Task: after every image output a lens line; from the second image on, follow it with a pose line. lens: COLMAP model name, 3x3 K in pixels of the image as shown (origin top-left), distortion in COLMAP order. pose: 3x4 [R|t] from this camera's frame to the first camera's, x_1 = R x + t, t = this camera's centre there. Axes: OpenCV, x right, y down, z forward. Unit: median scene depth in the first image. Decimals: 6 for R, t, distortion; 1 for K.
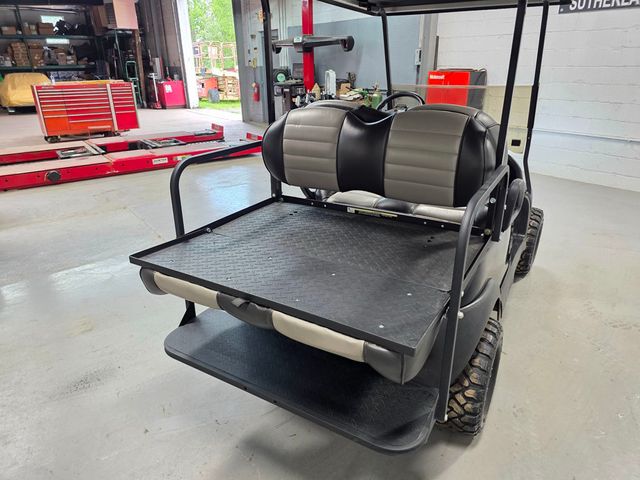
lens RADIAL K [[432.4, 0, 312.9], [0, 432.4, 241.9], [0, 0, 1]] dist [0.042778, -0.036786]
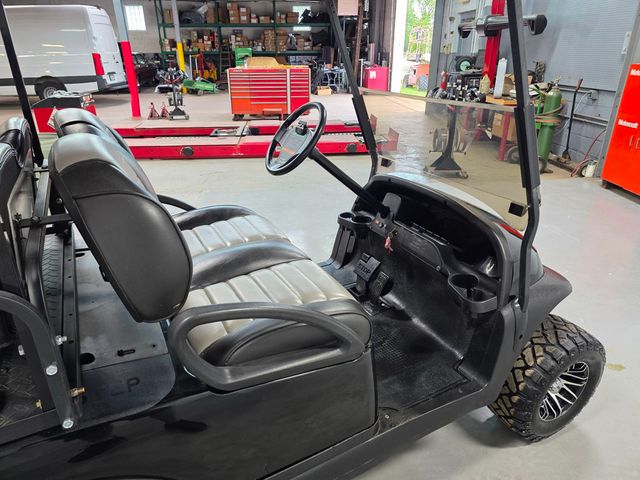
lens RADIAL K [[423.6, 0, 312.4], [0, 423.6, 236.3], [0, 0, 1]] dist [0.055795, -0.049703]
pose [[0.855891, 0.215132, -0.470285, 0.166391], [-0.203471, 0.976110, 0.076217, -0.060884], [0.475447, 0.030456, 0.879217, 0.139893]]
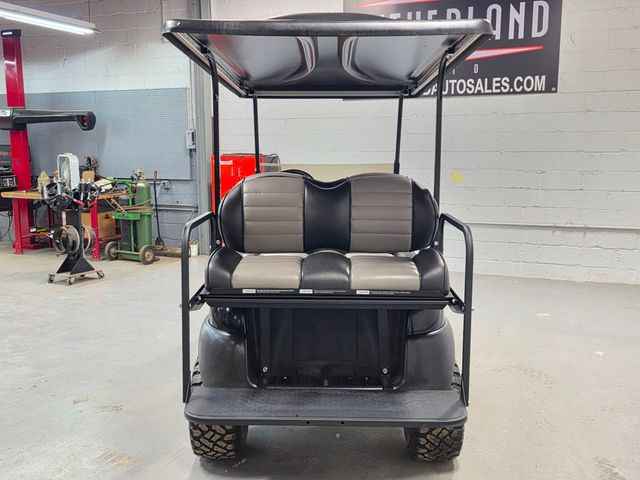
lens RADIAL K [[671.4, 0, 305.5], [0, 671.4, 240.5], [0, 0, 1]] dist [0.052352, -0.013999]
pose [[0.870576, -0.058464, 0.488548, -0.159597], [0.180292, 0.961761, -0.206181, 0.042429], [-0.457813, 0.267578, 0.847826, -0.086159]]
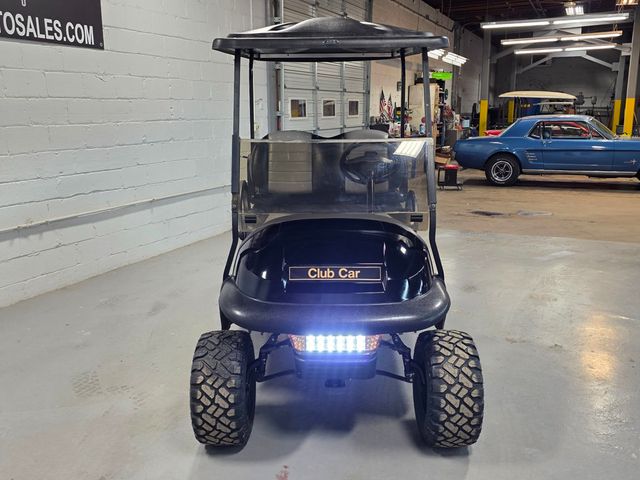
lens RADIAL K [[621.2, 0, 320.0], [0, 621.2, 240.0], [0, 0, 1]] dist [0.089325, -0.136305]
pose [[-0.848542, 0.127034, -0.513652, 0.292454], [-0.190321, 0.832506, 0.520299, -0.243080], [0.493714, 0.539254, -0.682240, 0.577627]]
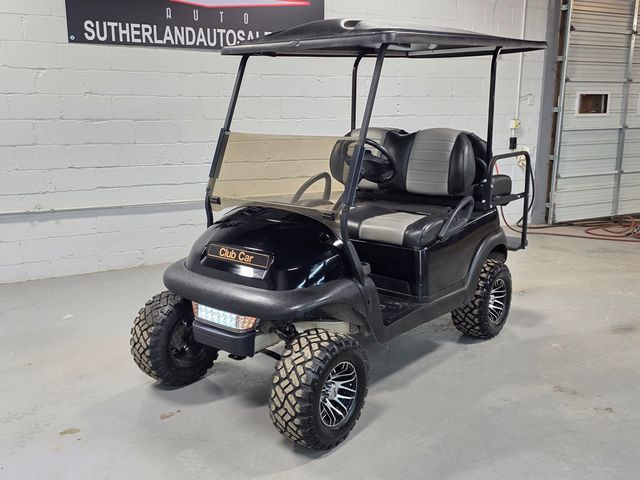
lens RADIAL K [[621.2, 0, 320.0], [0, 621.2, 240.0], [0, 0, 1]] dist [0.089325, -0.136305]
pose [[-0.992339, -0.010437, 0.123104, 0.040009], [0.062086, 0.819340, 0.569936, -0.268990], [-0.106812, 0.573212, -0.812415, 0.647810]]
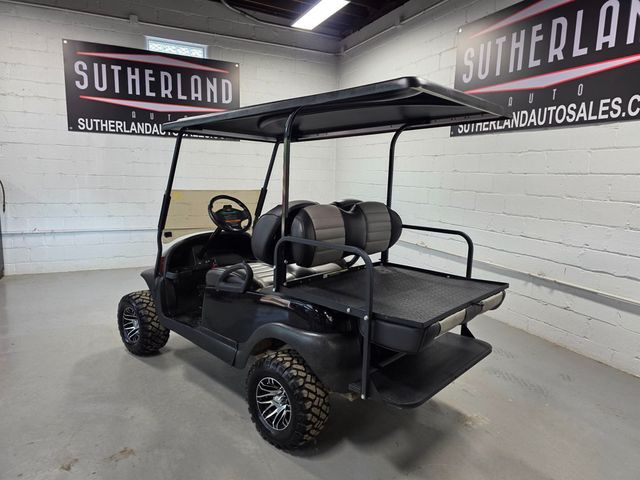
lens RADIAL K [[435.2, 0, 320.0], [0, 435.2, 240.0], [0, 0, 1]] dist [0.057138, -0.050265]
pose [[0.185985, -0.127939, 0.974187, -0.284949], [0.351265, 0.934619, 0.055681, -0.060948], [-0.917618, 0.331842, 0.218766, 0.160430]]
